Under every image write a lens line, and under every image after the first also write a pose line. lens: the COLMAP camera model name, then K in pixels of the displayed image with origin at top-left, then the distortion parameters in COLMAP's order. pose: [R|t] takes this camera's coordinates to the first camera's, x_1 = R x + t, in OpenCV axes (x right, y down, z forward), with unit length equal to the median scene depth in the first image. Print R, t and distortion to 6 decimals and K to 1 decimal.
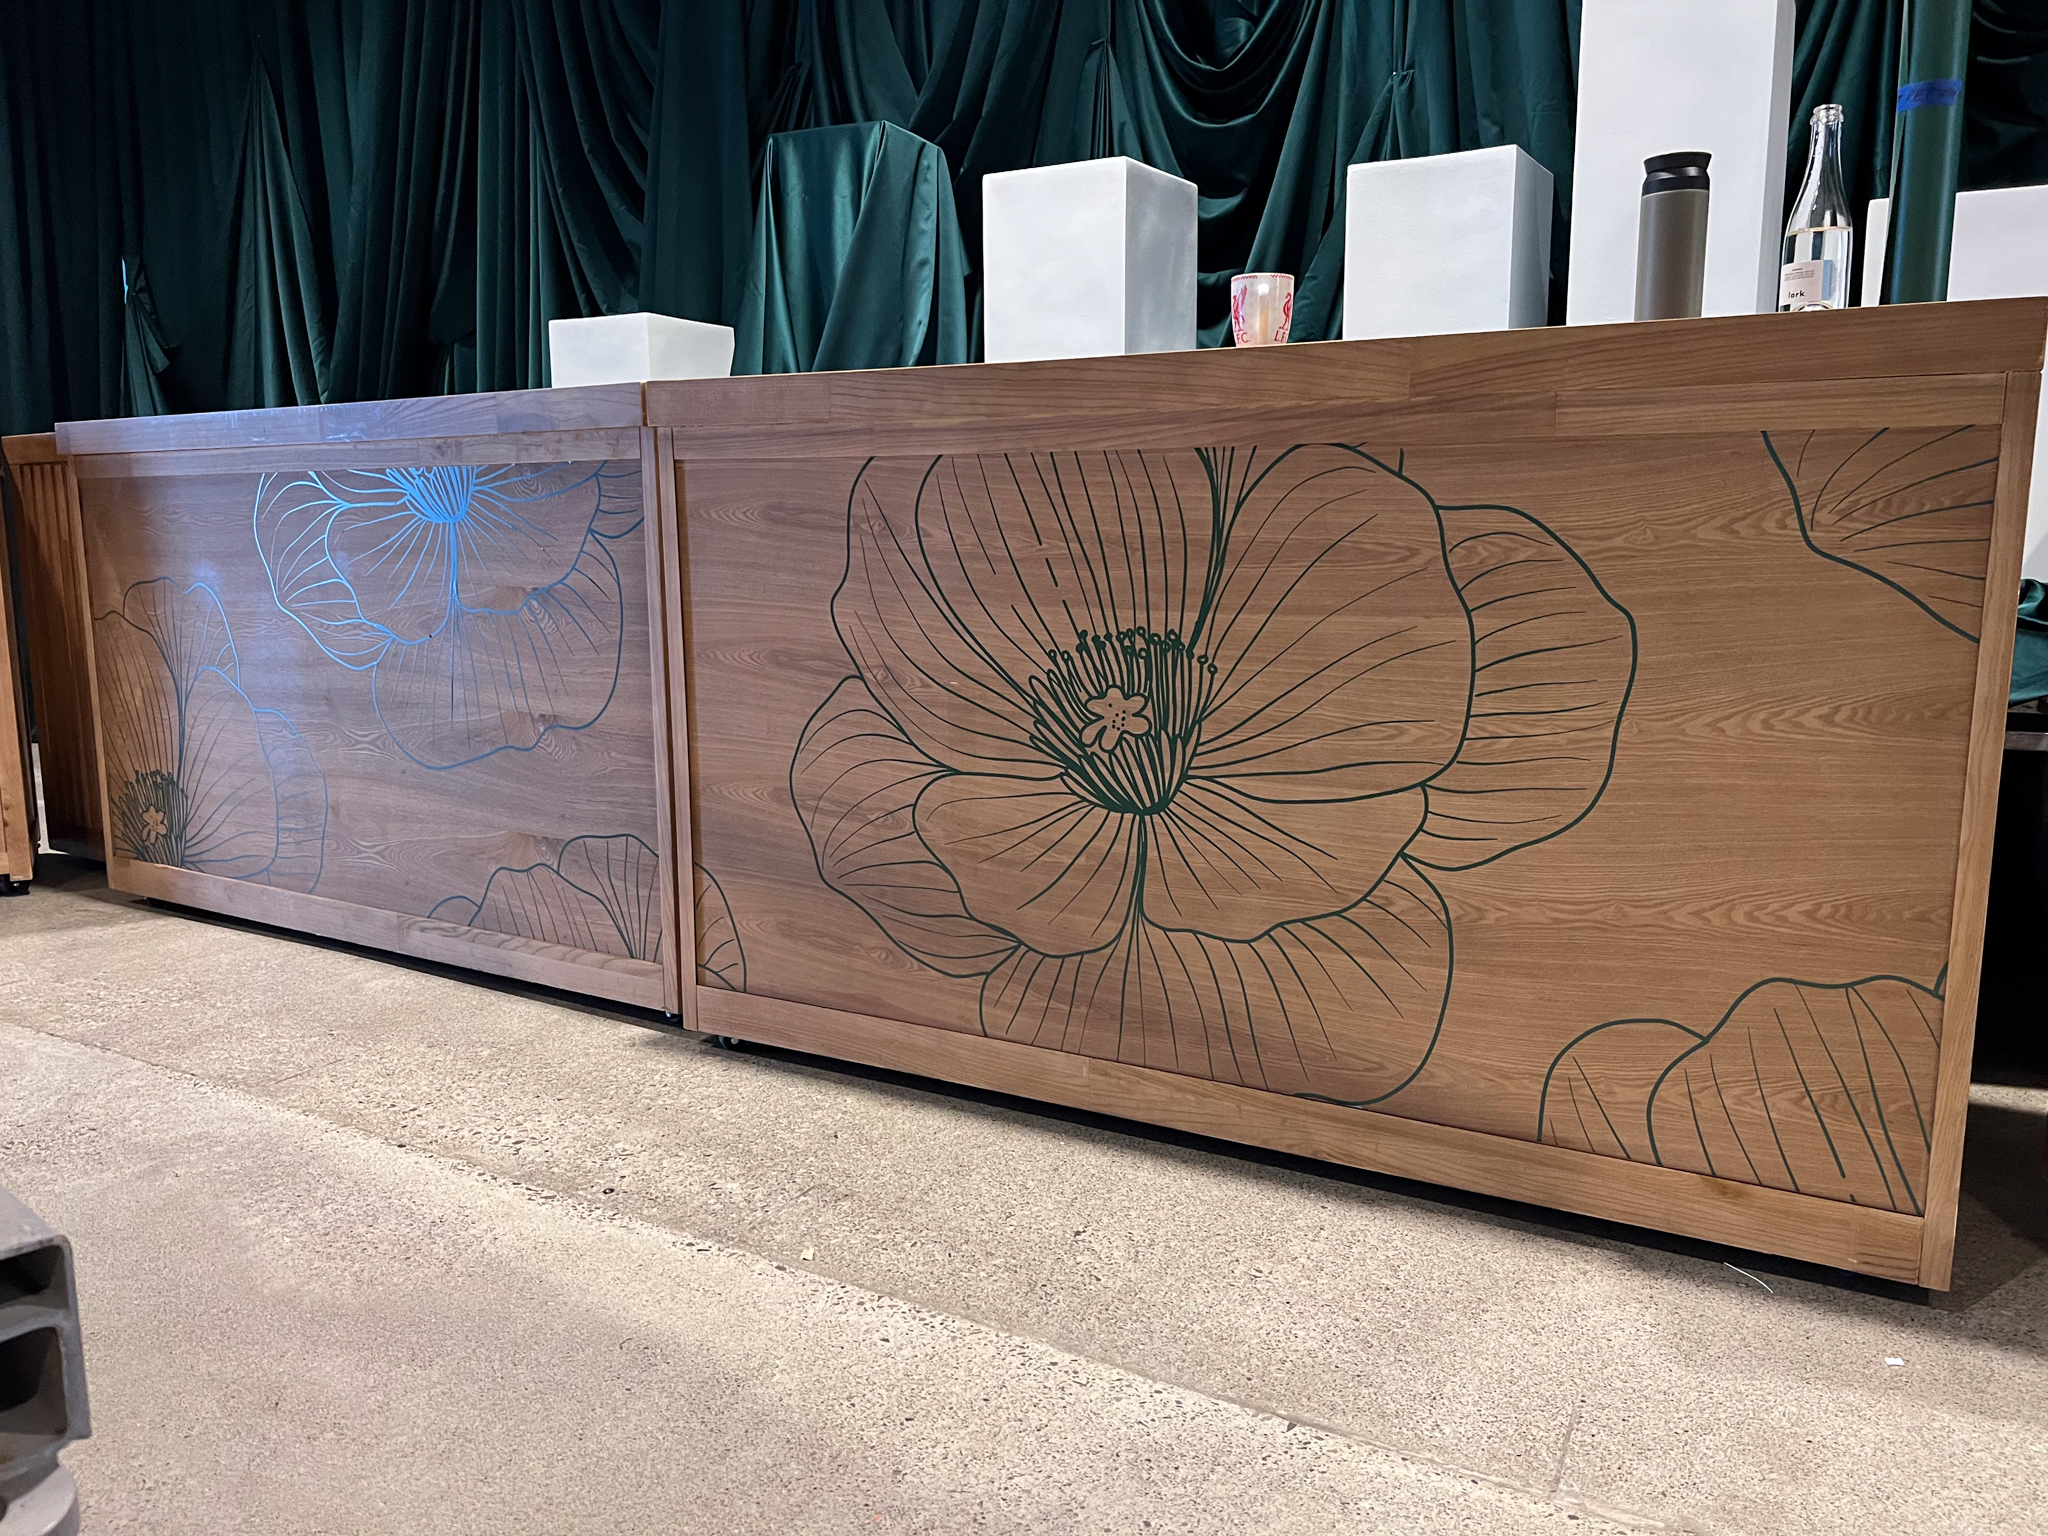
lens RADIAL K [[1543.4, 0, 1023.3], [0, 1543.4, 771.1], [0, 0, 1]] dist [0.061318, -0.052585]
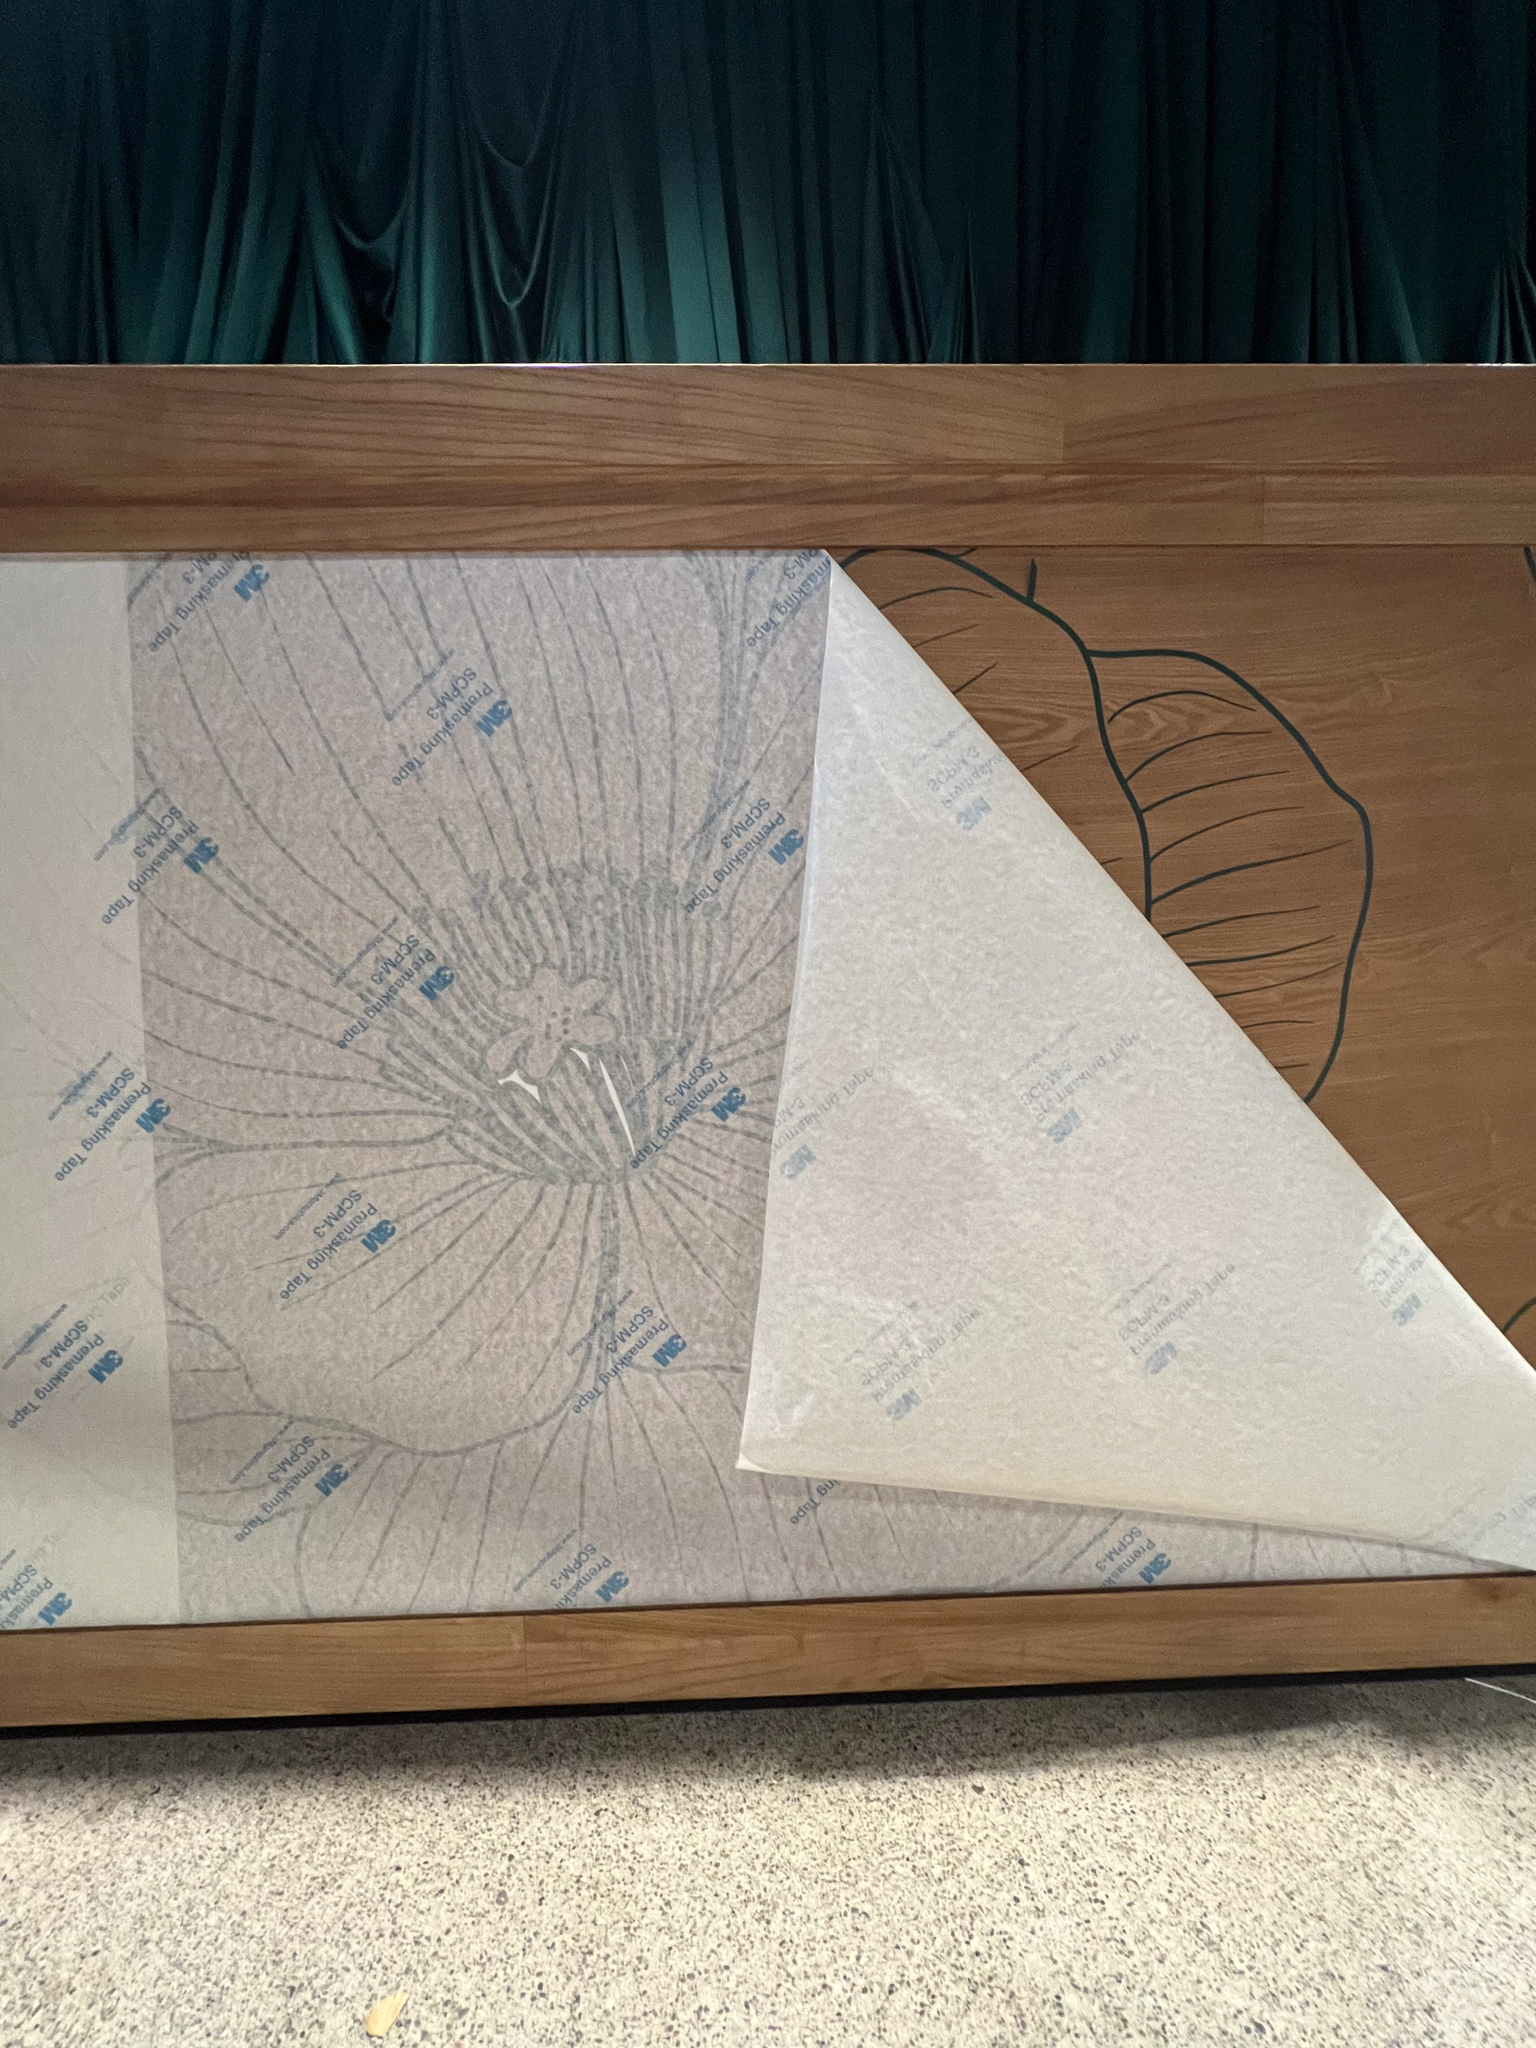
lens RADIAL K [[909.2, 0, 760.0], [0, 909.2, 1015.1], [0, 0, 1]] dist [0.001694, -0.000154]
pose [[0.853859, -0.047051, 0.518374, -0.051364], [0.097957, 0.992636, -0.071256, -0.005015], [-0.511204, 0.111620, 0.852180, 0.698433]]
